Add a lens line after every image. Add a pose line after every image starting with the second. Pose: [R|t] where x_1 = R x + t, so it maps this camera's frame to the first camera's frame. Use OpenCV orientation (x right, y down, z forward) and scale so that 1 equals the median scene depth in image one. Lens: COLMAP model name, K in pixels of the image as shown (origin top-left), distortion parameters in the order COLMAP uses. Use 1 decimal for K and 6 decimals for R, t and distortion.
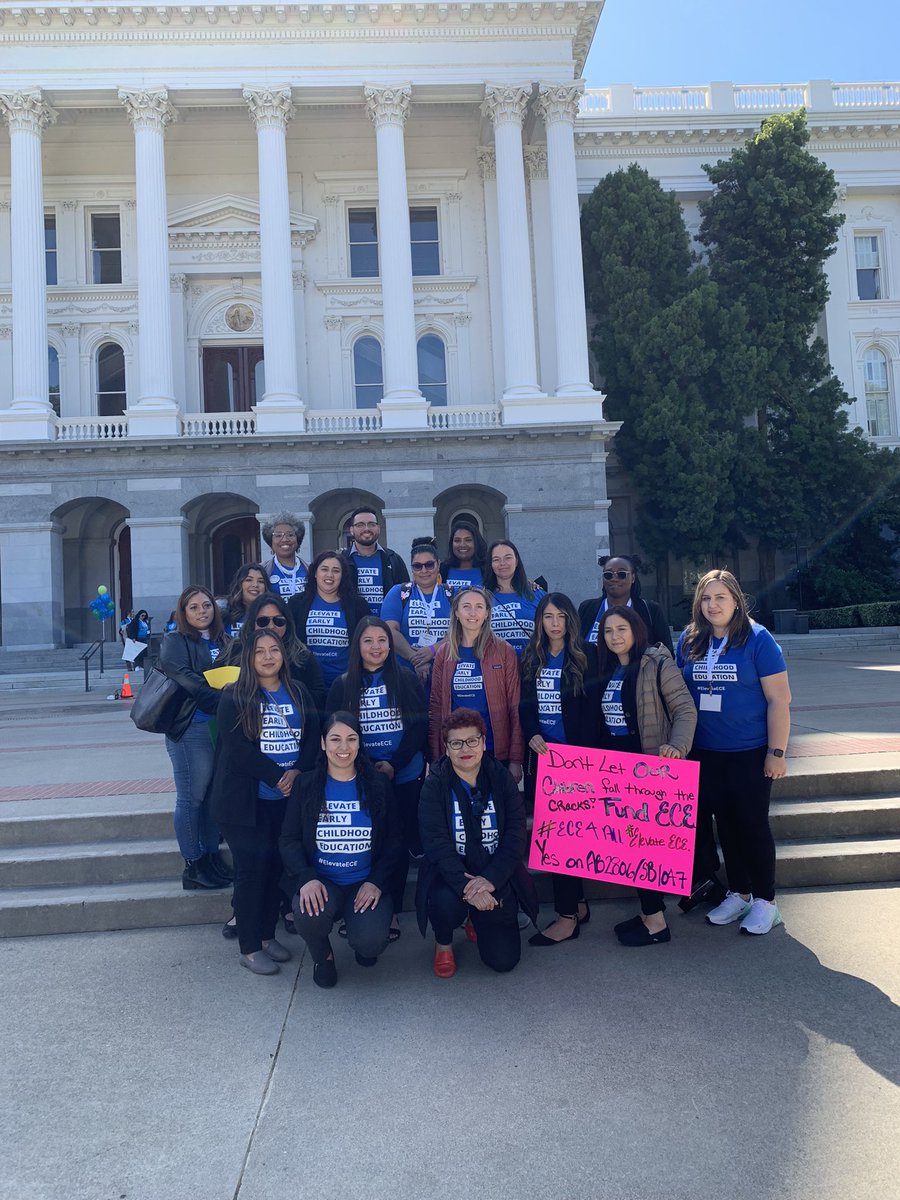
lens RADIAL K [[950.7, 0, 486.5], [0, 950.7, 583.8], [0, 0, 1]] dist [0.037151, -0.052274]
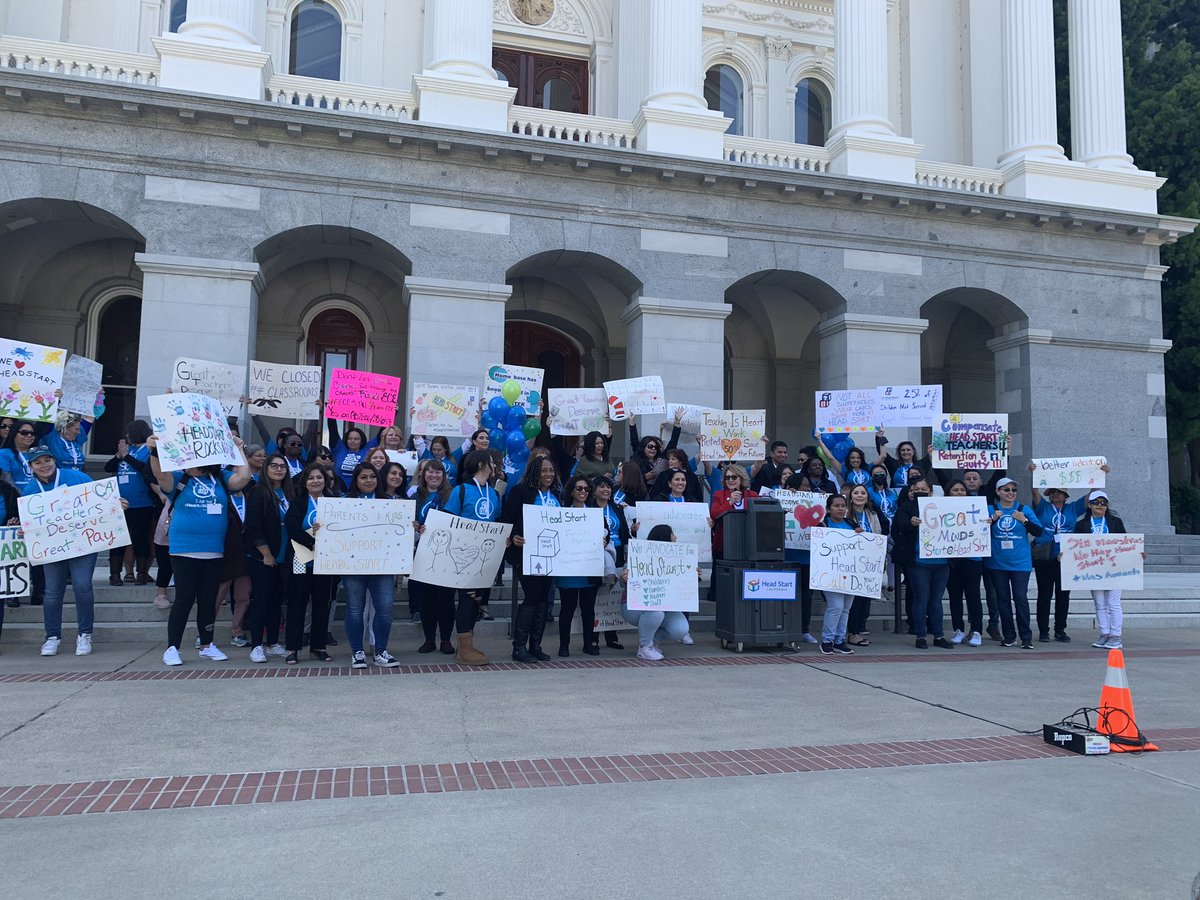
lens RADIAL K [[905.9, 0, 613.6], [0, 905.9, 446.6], [0, 0, 1]] dist [0.033876, -0.048030]
pose [[0.976478, 0.081281, 0.199711, -0.347885], [-0.073567, 0.996240, -0.045762, 0.038088], [-0.202679, 0.029993, 0.978786, 0.479656]]
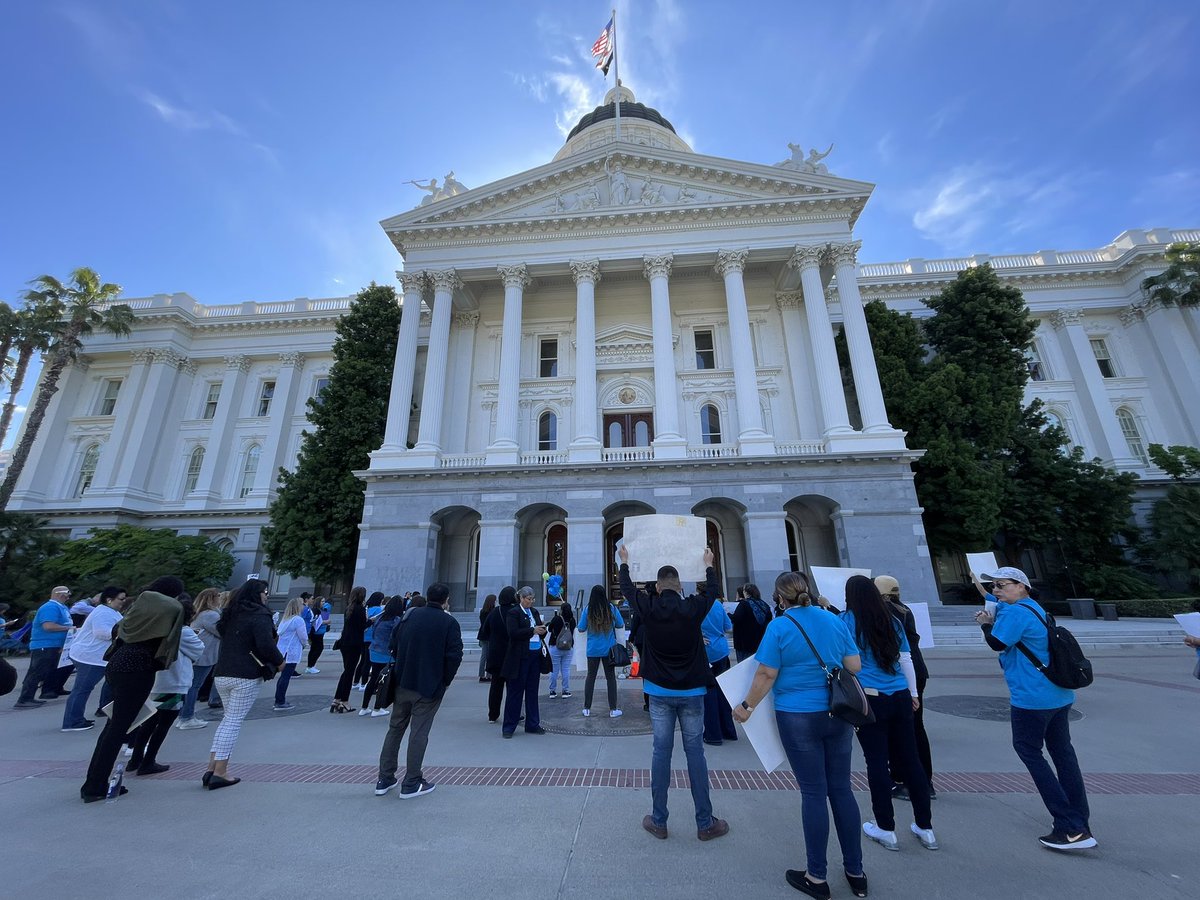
lens RADIAL K [[494.6, 0, 602.7], [0, 494.6, 448.9], [0, 0, 1]] dist [-0.000154, -0.000262]
pose [[0.990447, -0.010921, -0.137460, -0.212661], [-0.024955, 0.966203, -0.256571, 0.020166], [0.135617, 0.257550, 0.956701, 0.264113]]
